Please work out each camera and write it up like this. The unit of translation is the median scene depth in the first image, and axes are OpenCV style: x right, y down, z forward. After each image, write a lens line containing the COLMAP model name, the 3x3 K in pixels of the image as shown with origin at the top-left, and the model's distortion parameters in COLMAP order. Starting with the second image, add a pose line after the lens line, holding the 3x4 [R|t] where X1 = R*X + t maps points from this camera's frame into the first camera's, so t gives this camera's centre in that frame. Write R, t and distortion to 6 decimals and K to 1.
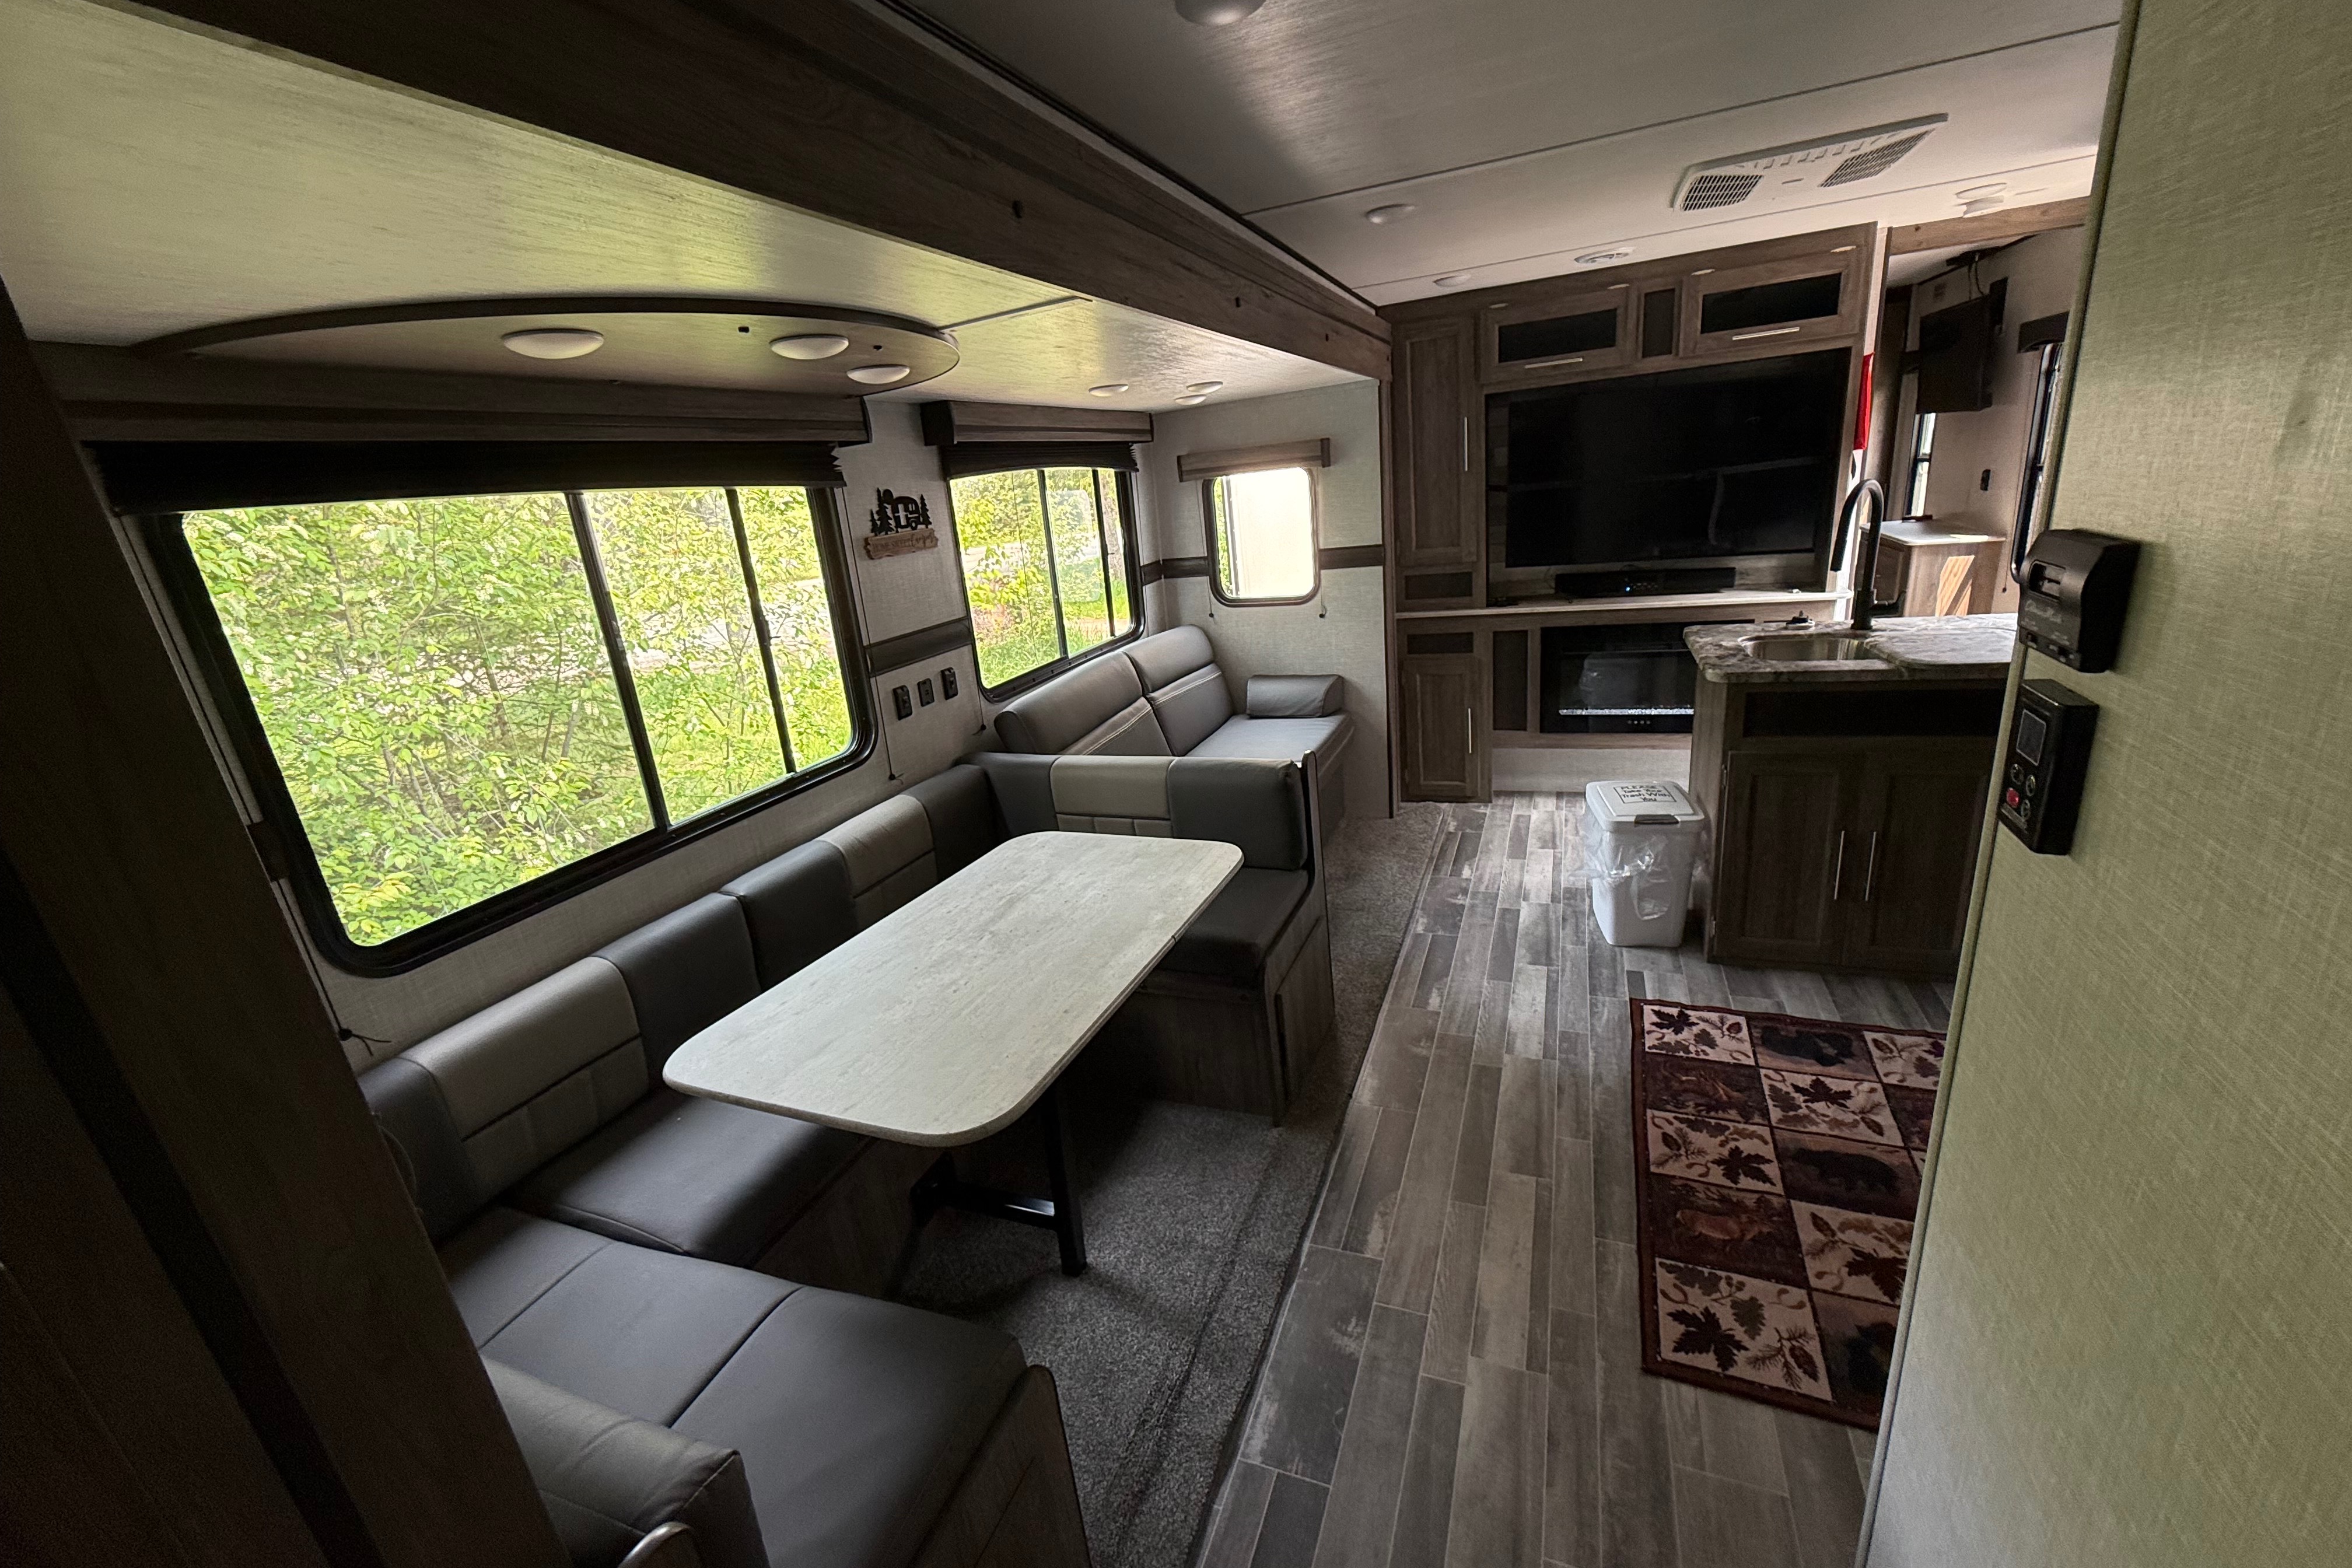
lens RADIAL K [[942.0, 0, 1168.9], [0, 942.0, 779.8], [0, 0, 1]] dist [0.000226, -0.000782]
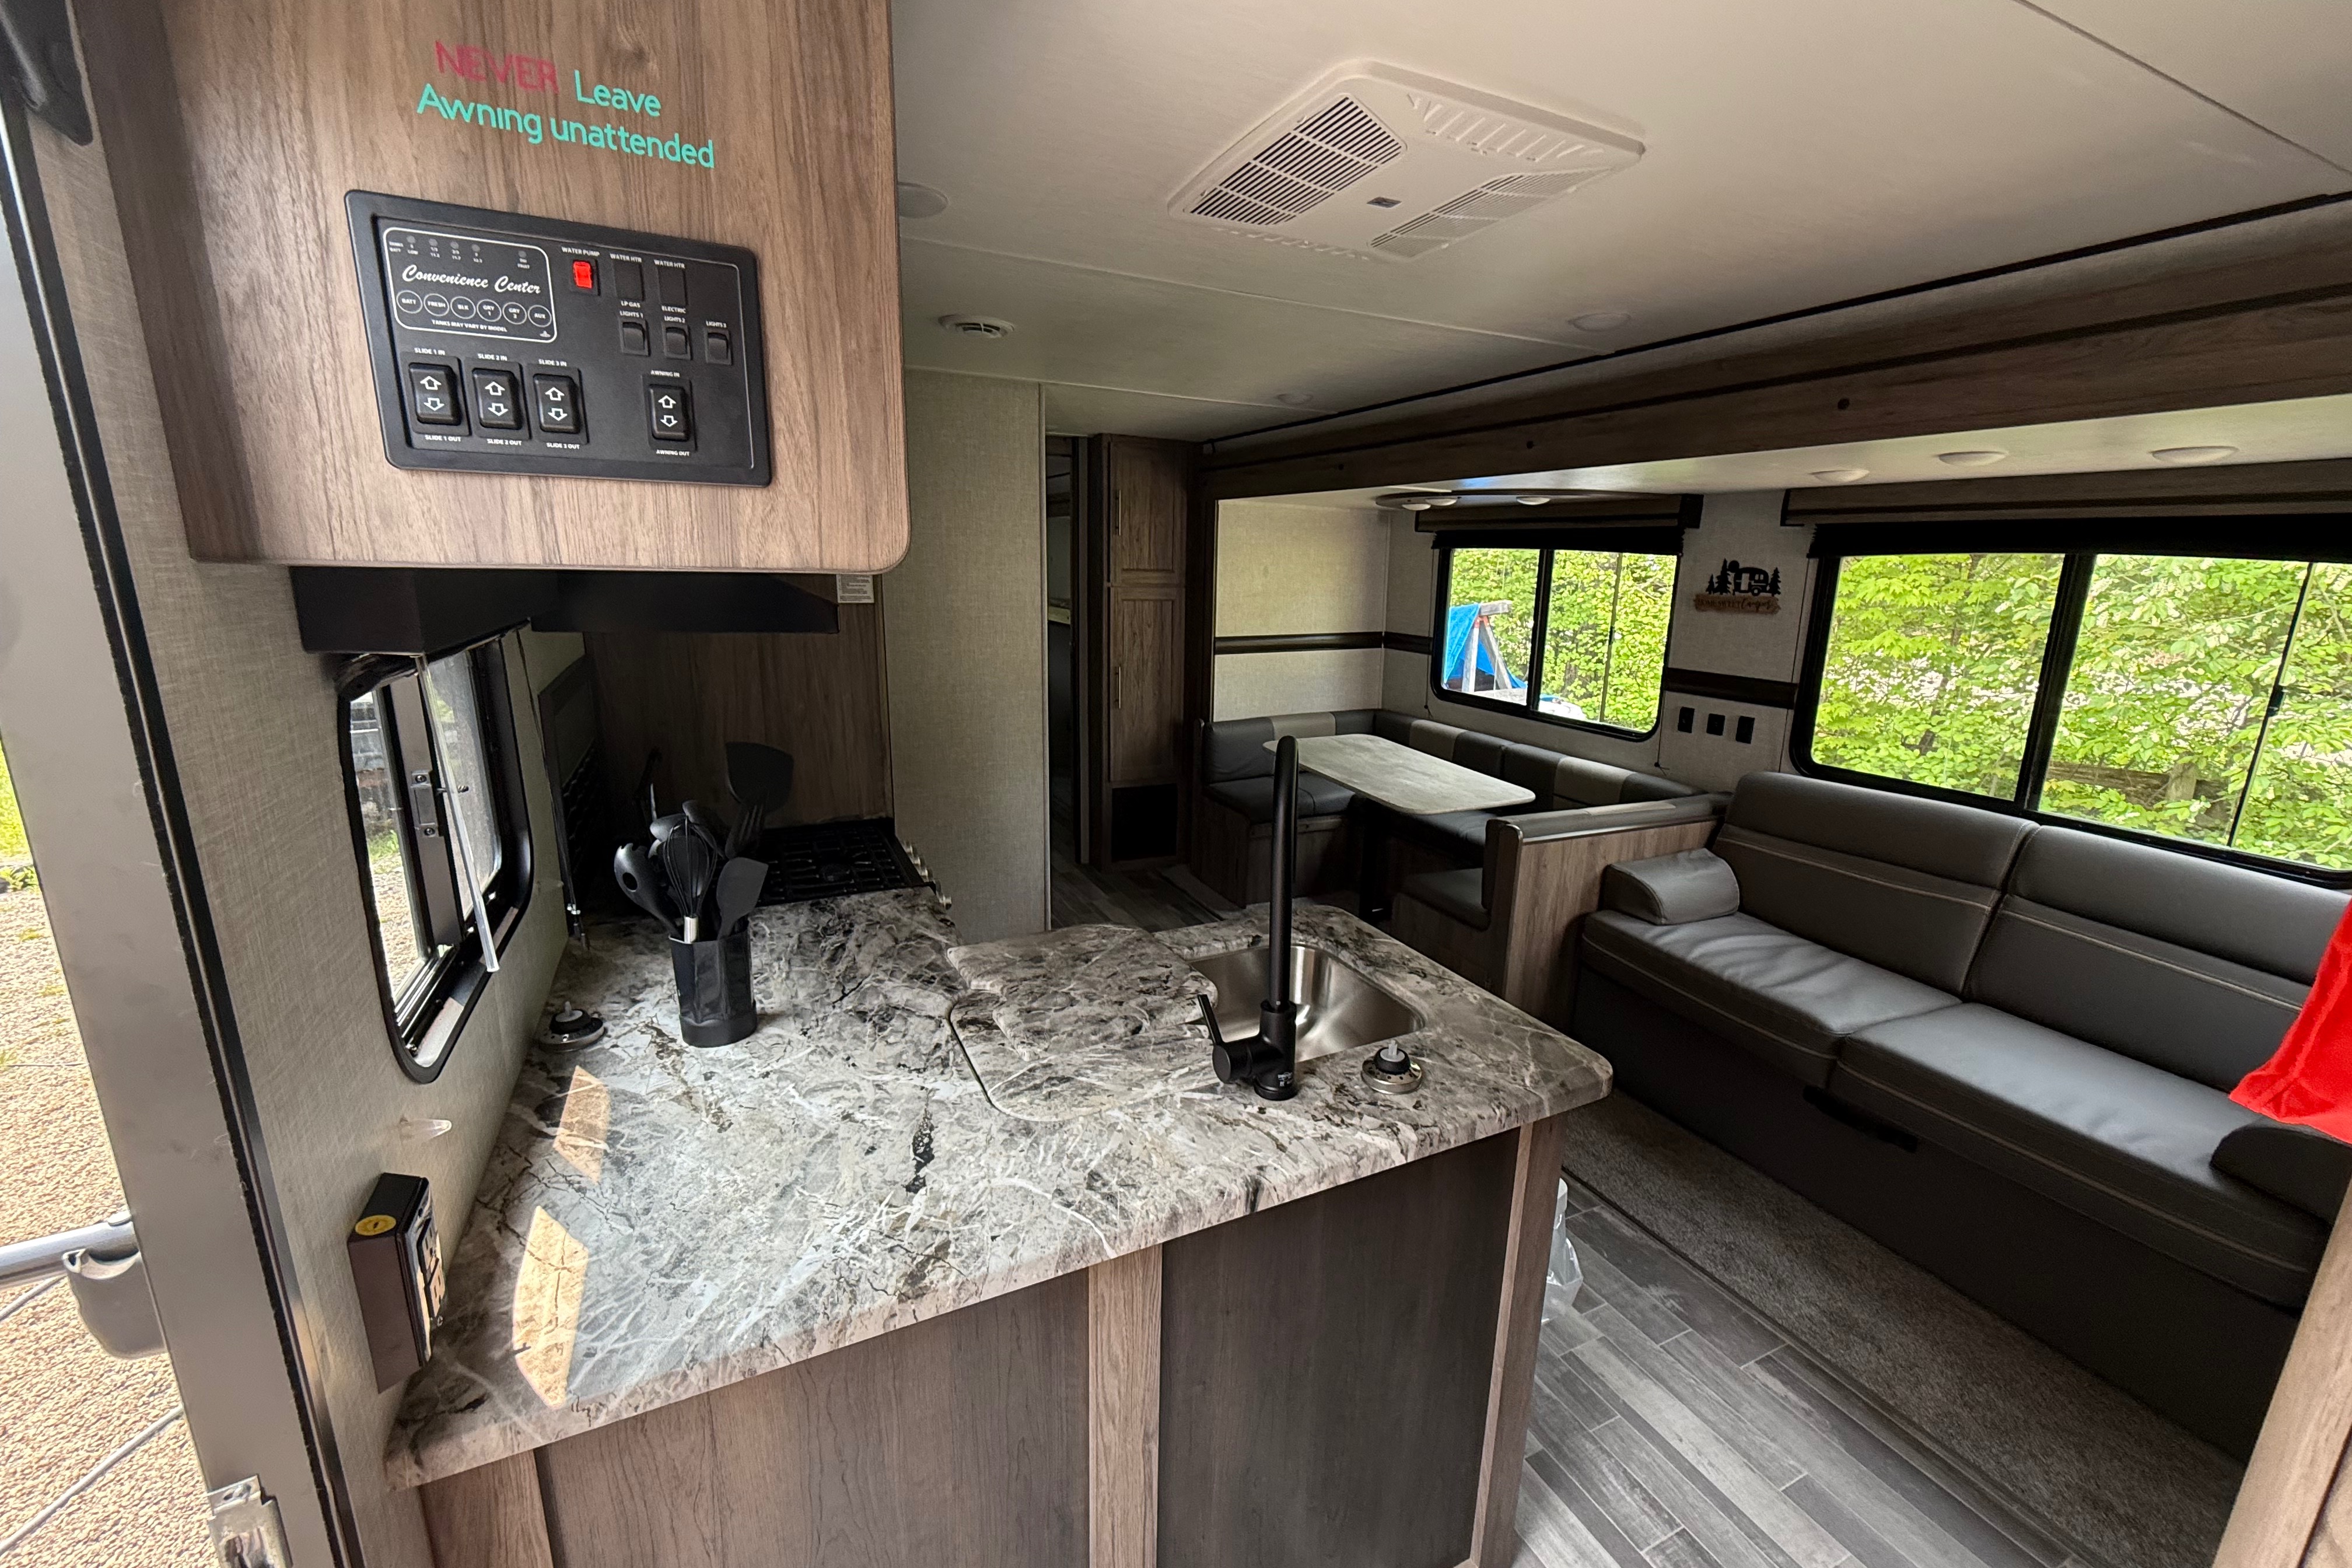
lens RADIAL K [[942.0, 0, 1182.9], [0, 942.0, 784.8], [0, 0, 1]] dist [0.000226, -0.000782]
pose [[-0.668663, 0.253958, -0.698853, 1.116502], [-0.182687, 0.854949, 0.485477, -0.509427], [0.720774, 0.452292, -0.525278, 1.215778]]
